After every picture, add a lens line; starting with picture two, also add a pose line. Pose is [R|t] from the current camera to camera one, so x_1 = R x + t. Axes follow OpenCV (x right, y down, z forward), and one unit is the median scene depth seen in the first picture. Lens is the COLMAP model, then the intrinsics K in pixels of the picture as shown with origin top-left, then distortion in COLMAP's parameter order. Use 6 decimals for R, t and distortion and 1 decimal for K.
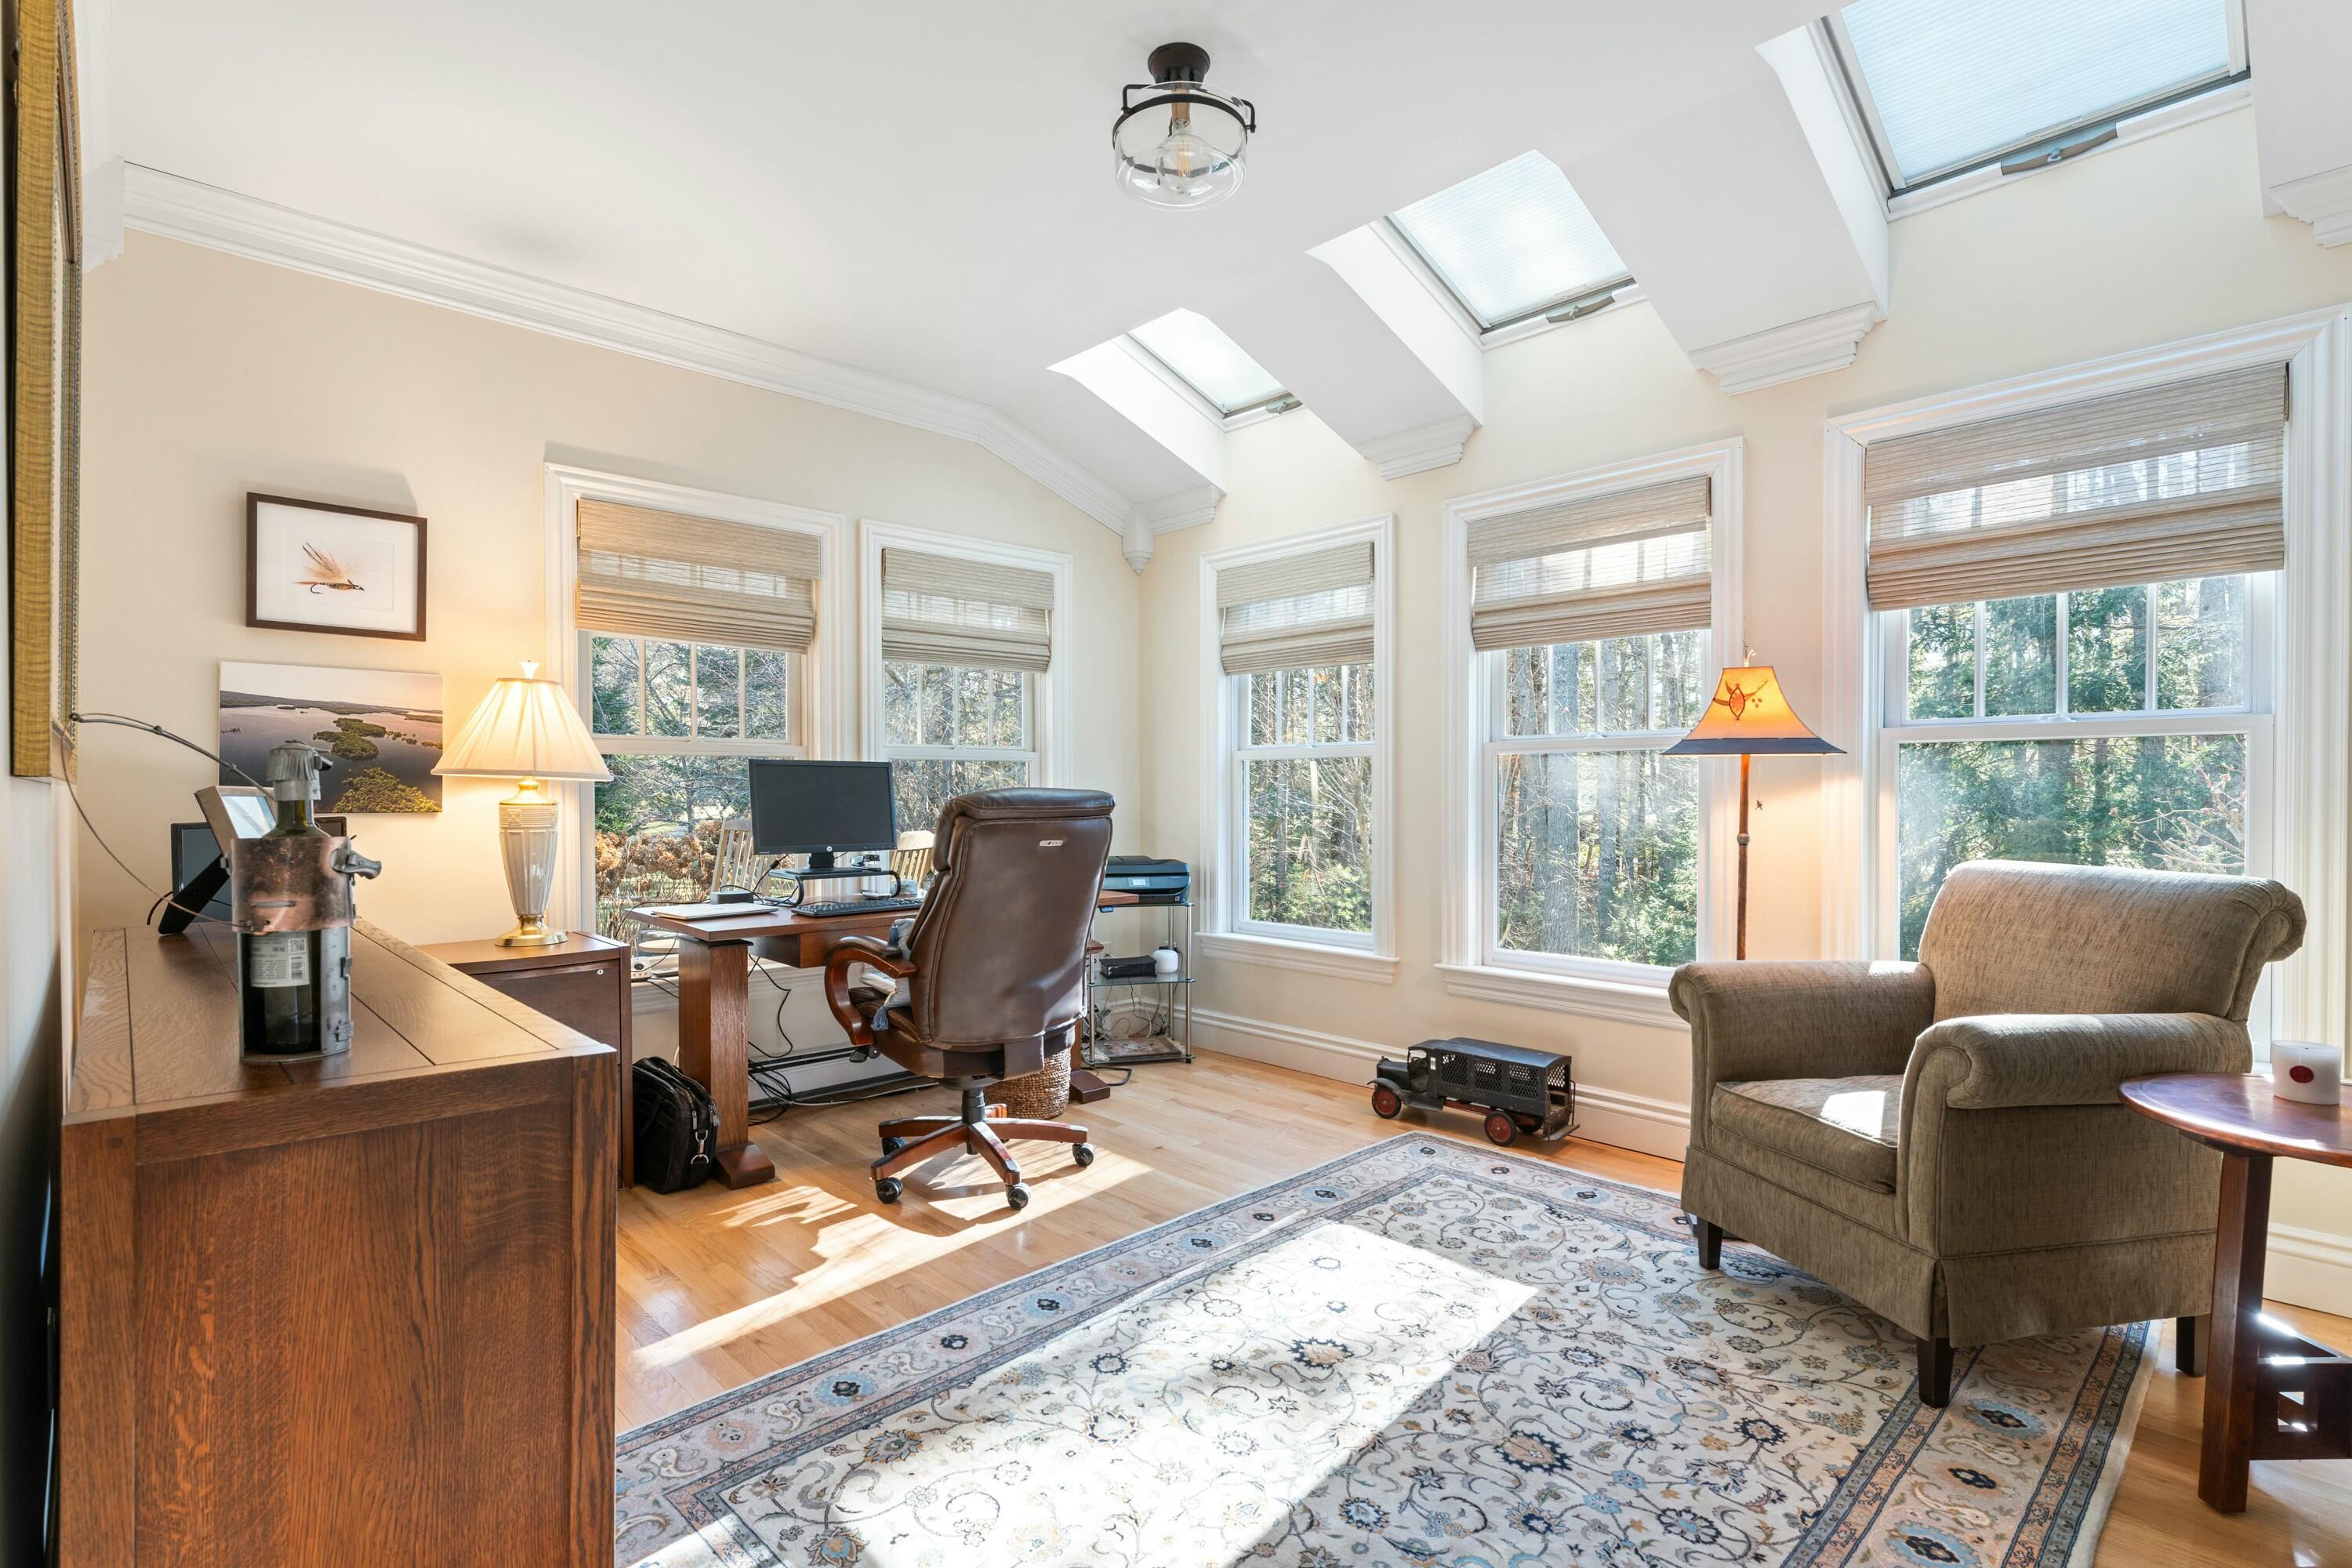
lens RADIAL K [[1131.1, 0, 1170.4], [0, 1131.1, 798.4], [0, 0, 1]] dist [0.002101, 0.000757]
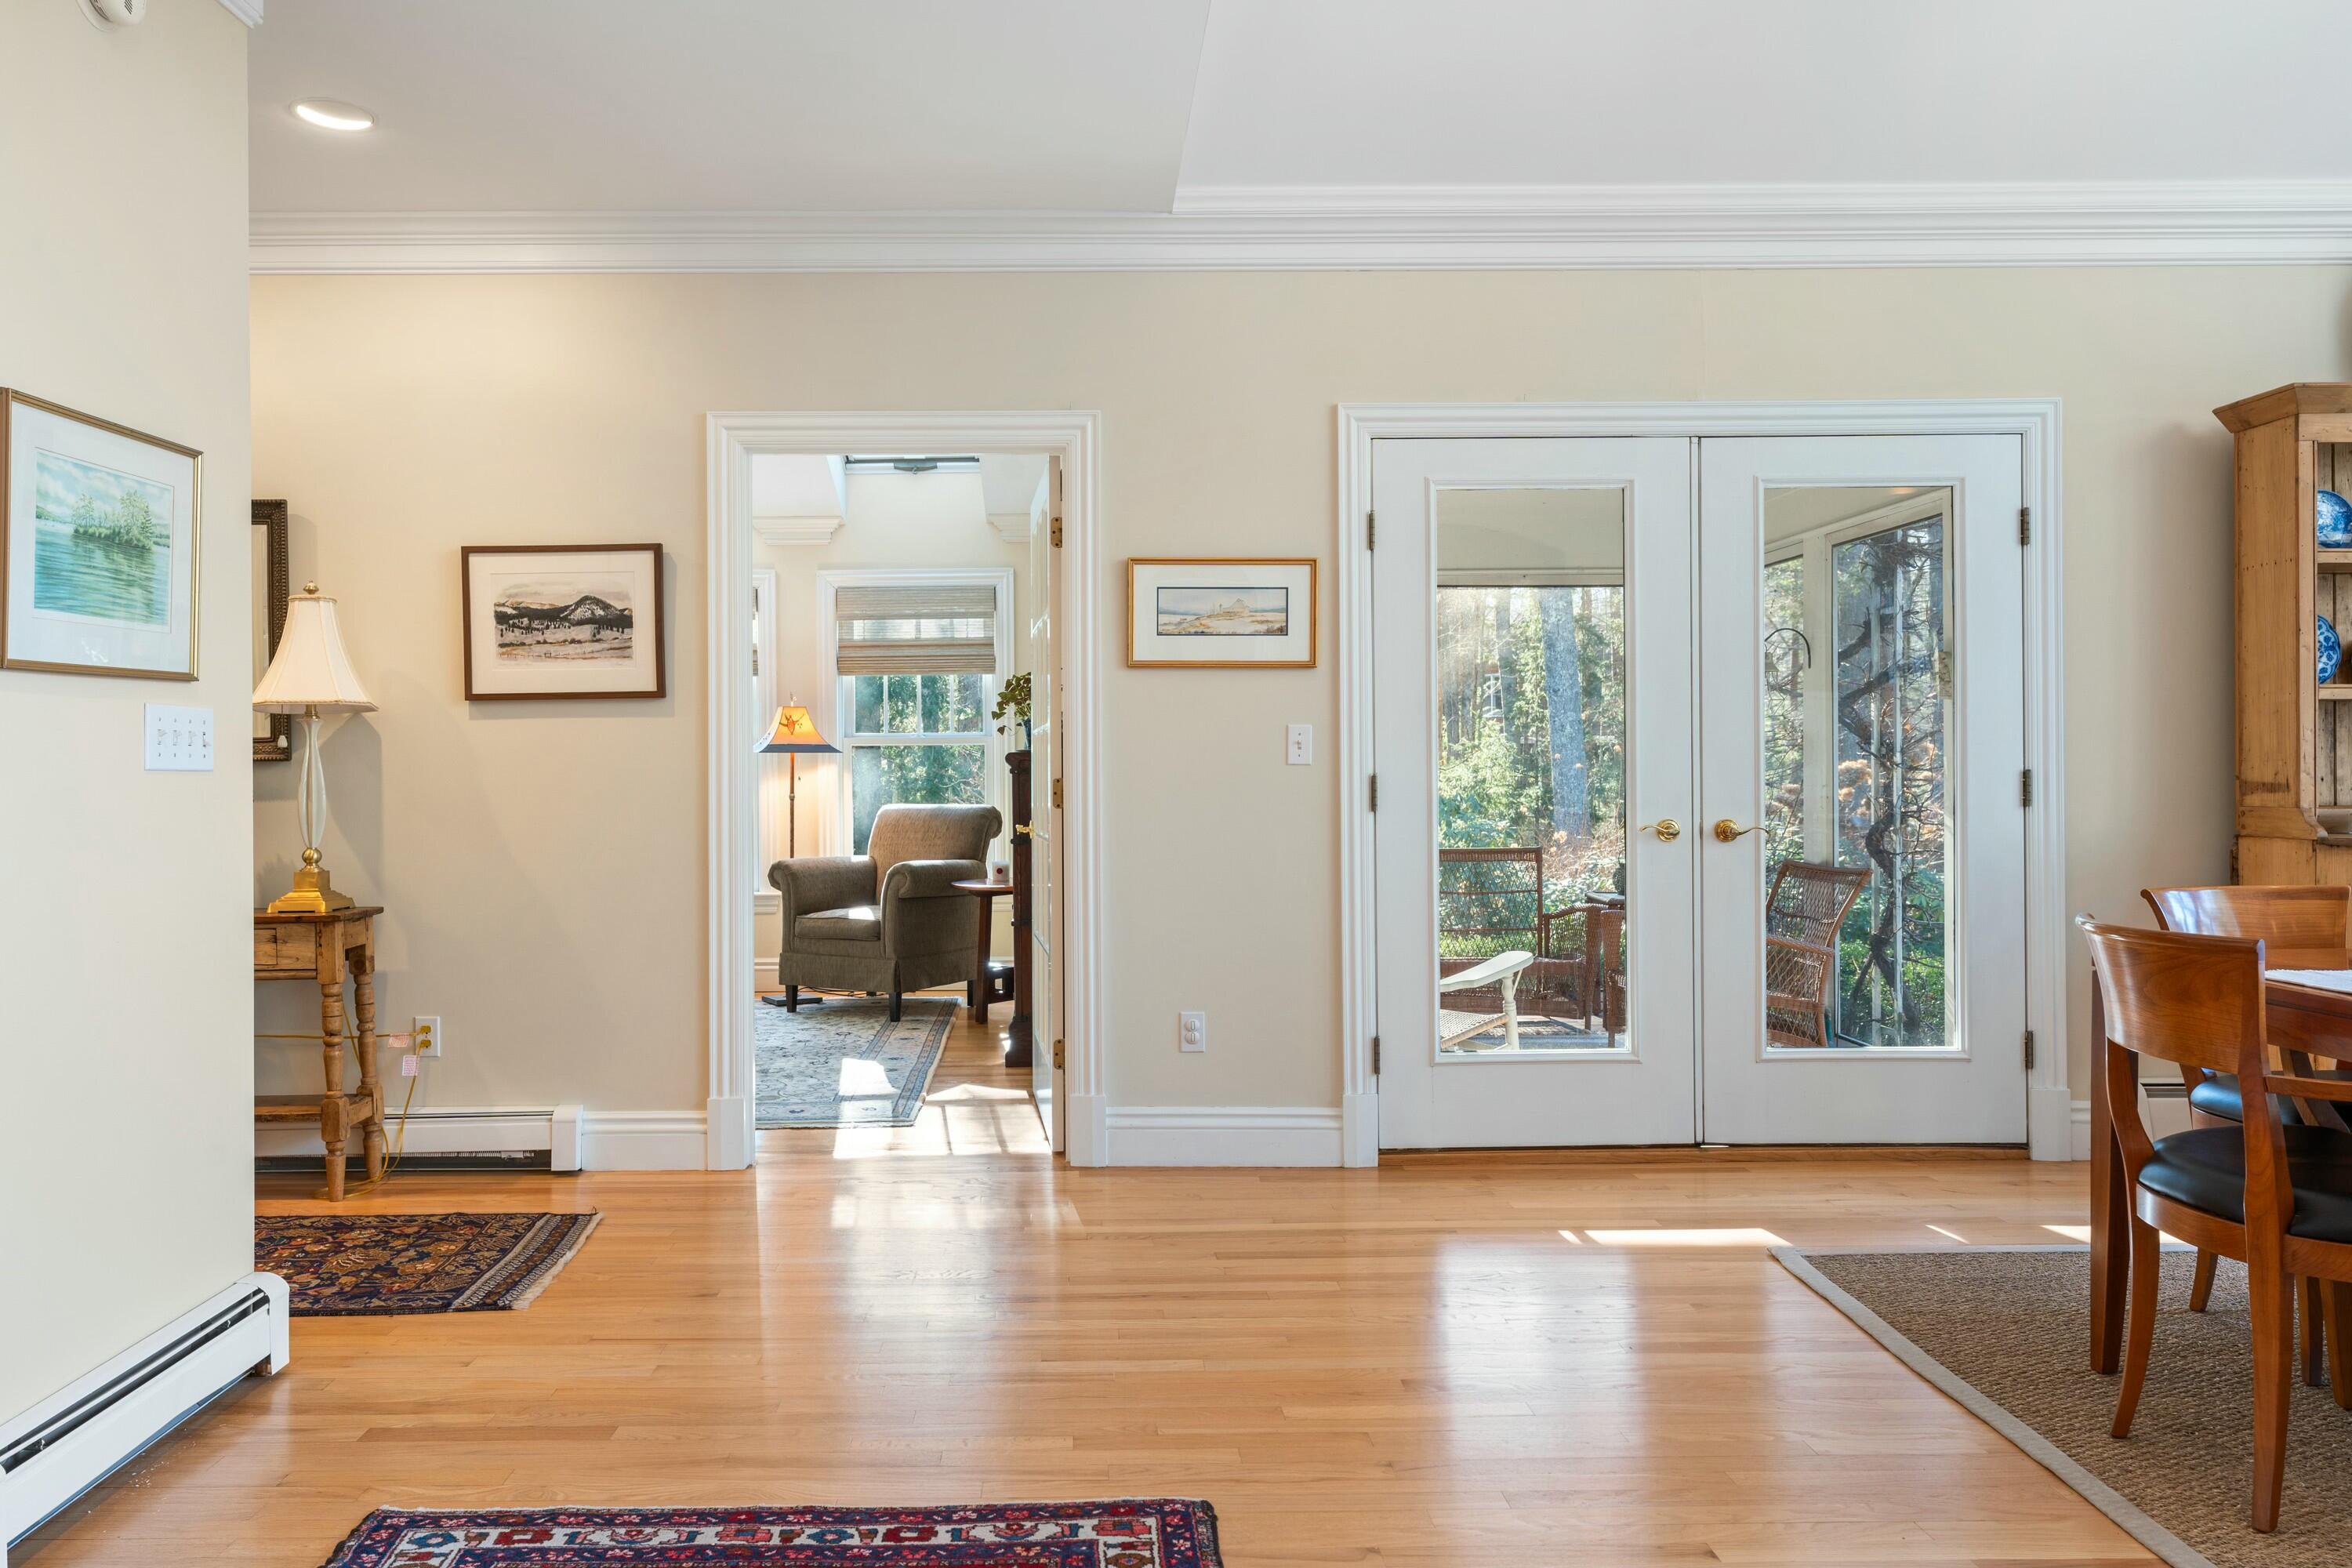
lens RADIAL K [[1624.8, 0, 1055.0], [0, 1624.8, 768.2], [0, 0, 1]] dist [0.004638, 0.001939]
pose [[0.694175, -0.005024, 0.719789, -1.582262], [0.012681, 0.999906, -0.005250, 0.010278], [-0.719694, 0.012772, 0.694173, -1.661167]]
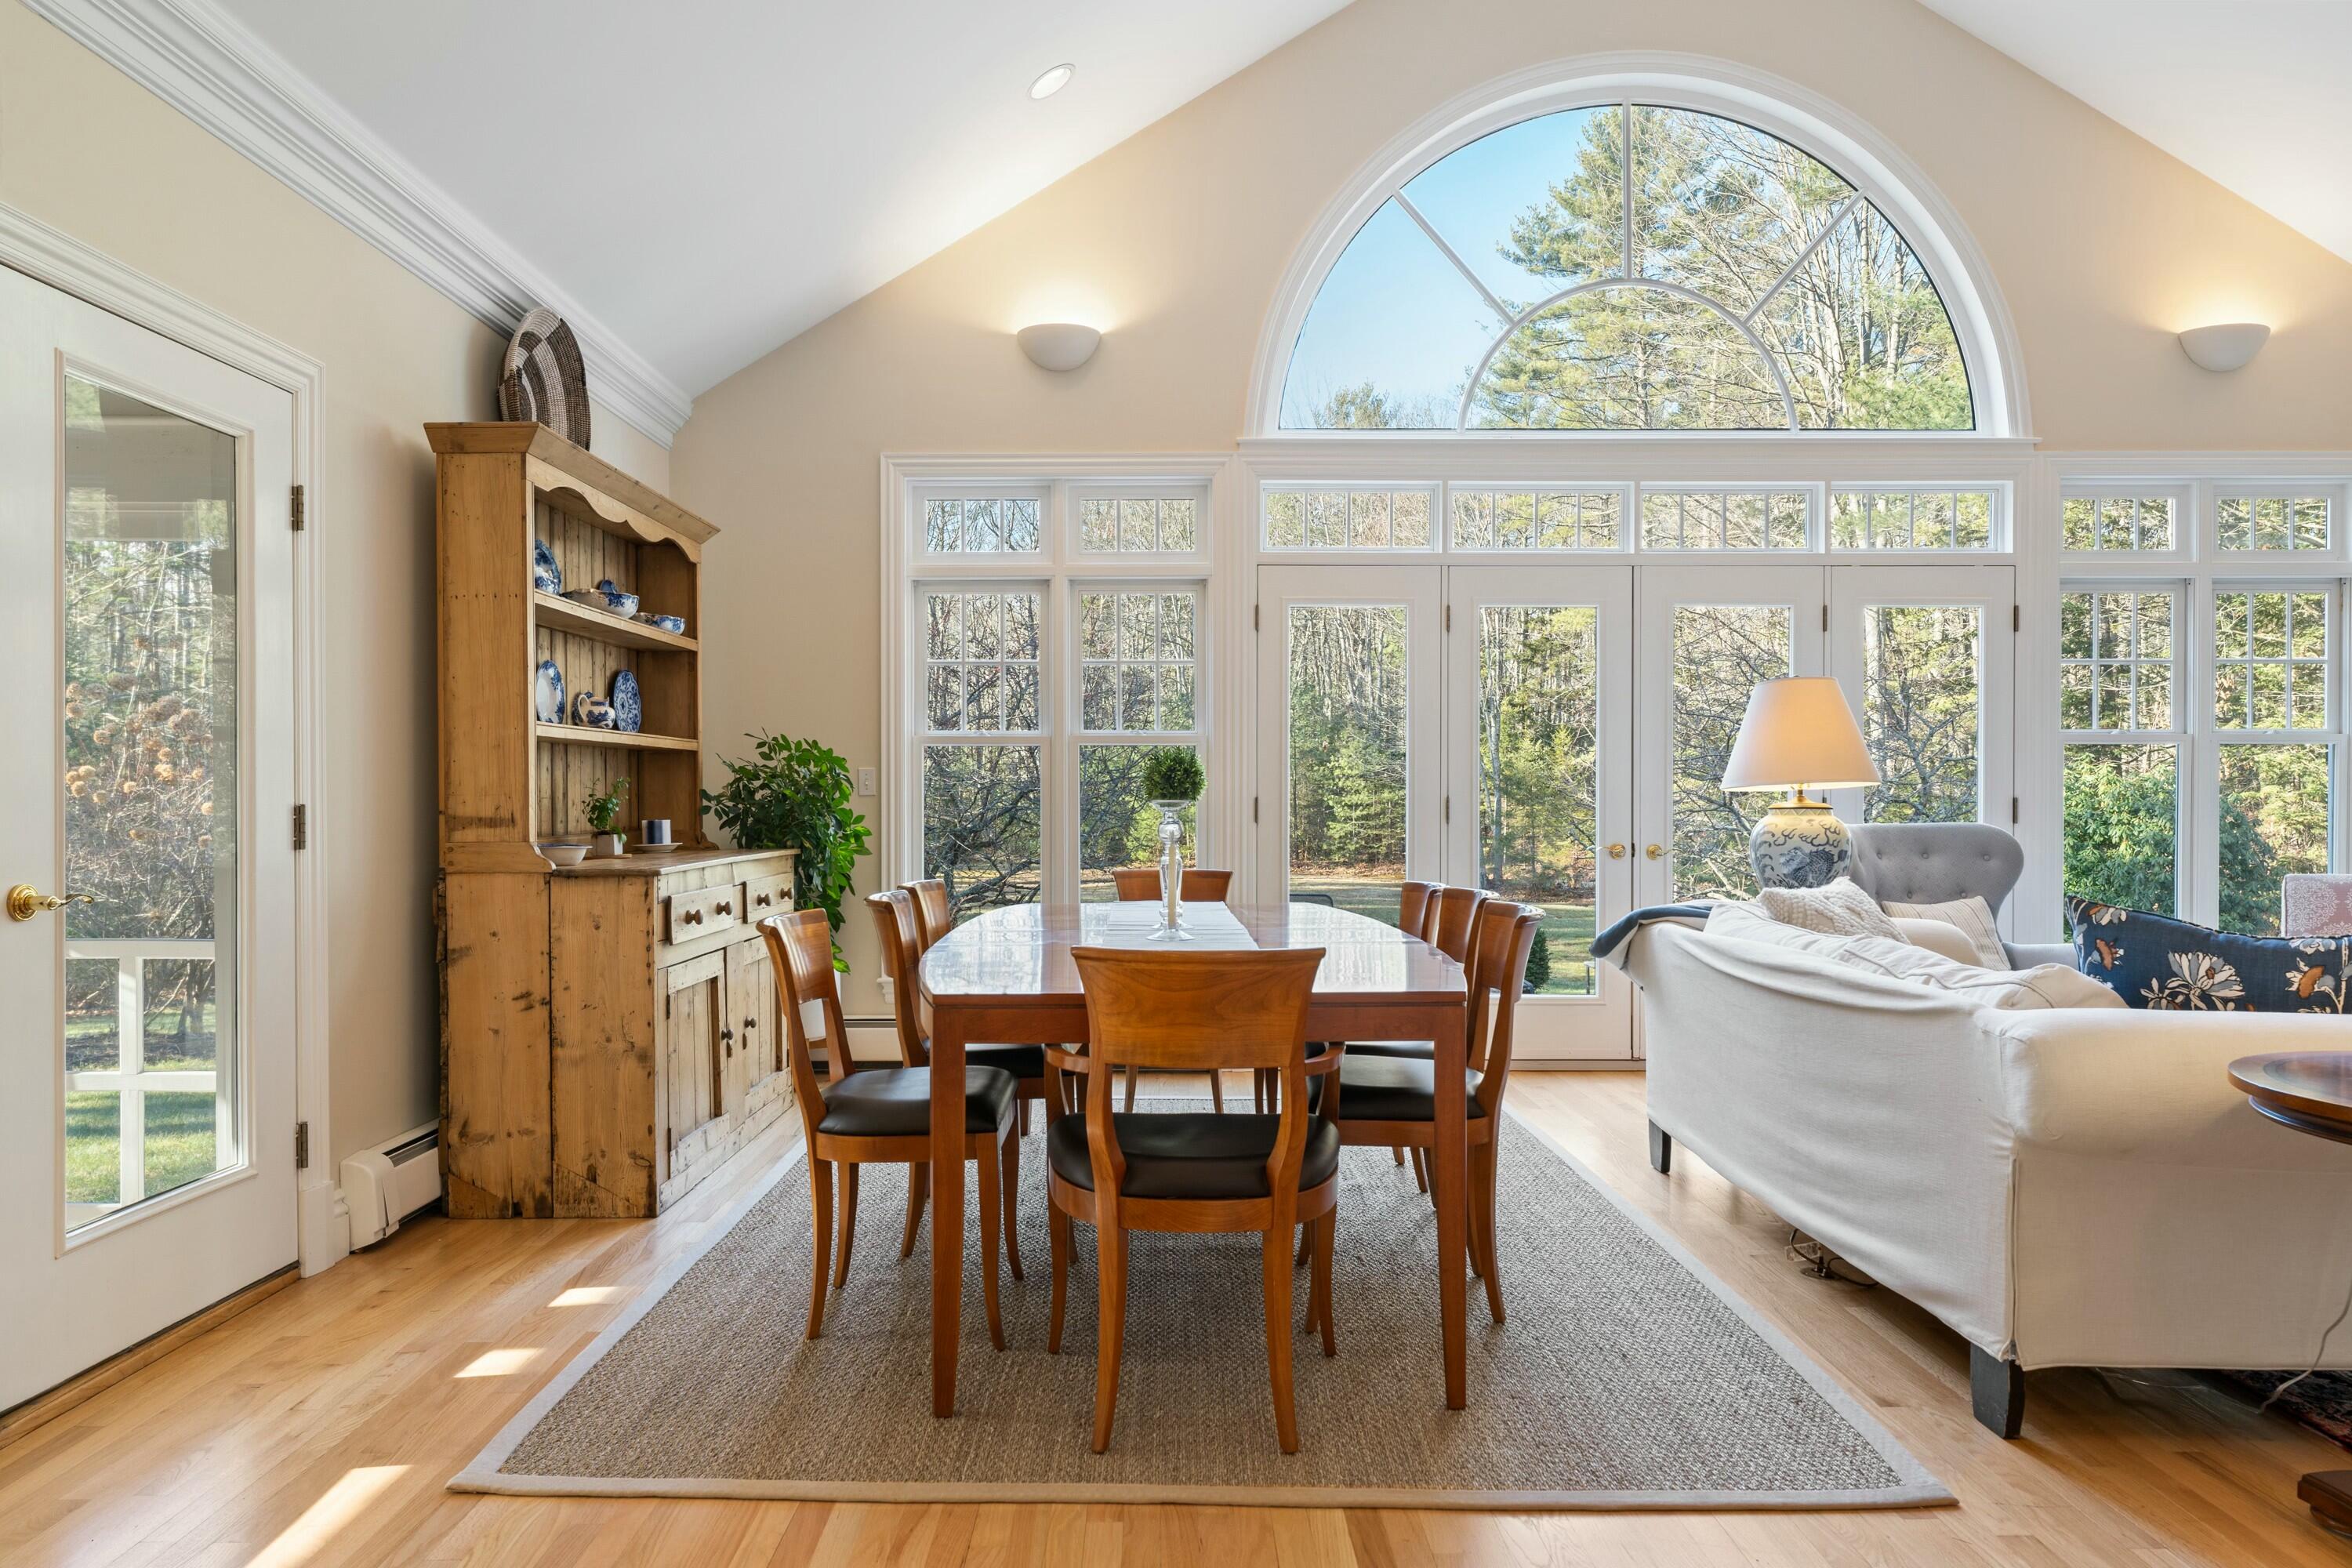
lens RADIAL K [[1556.2, 0, 1171.1], [0, 1556.2, 803.8], [0, 0, 1]] dist [0.000066, -0.000042]
pose [[-0.732093, -0.003968, 0.681193, -0.975482], [0.006270, 0.999901, 0.012563, 0.001005], [-0.681175, 0.013468, -0.731996, -0.484512]]
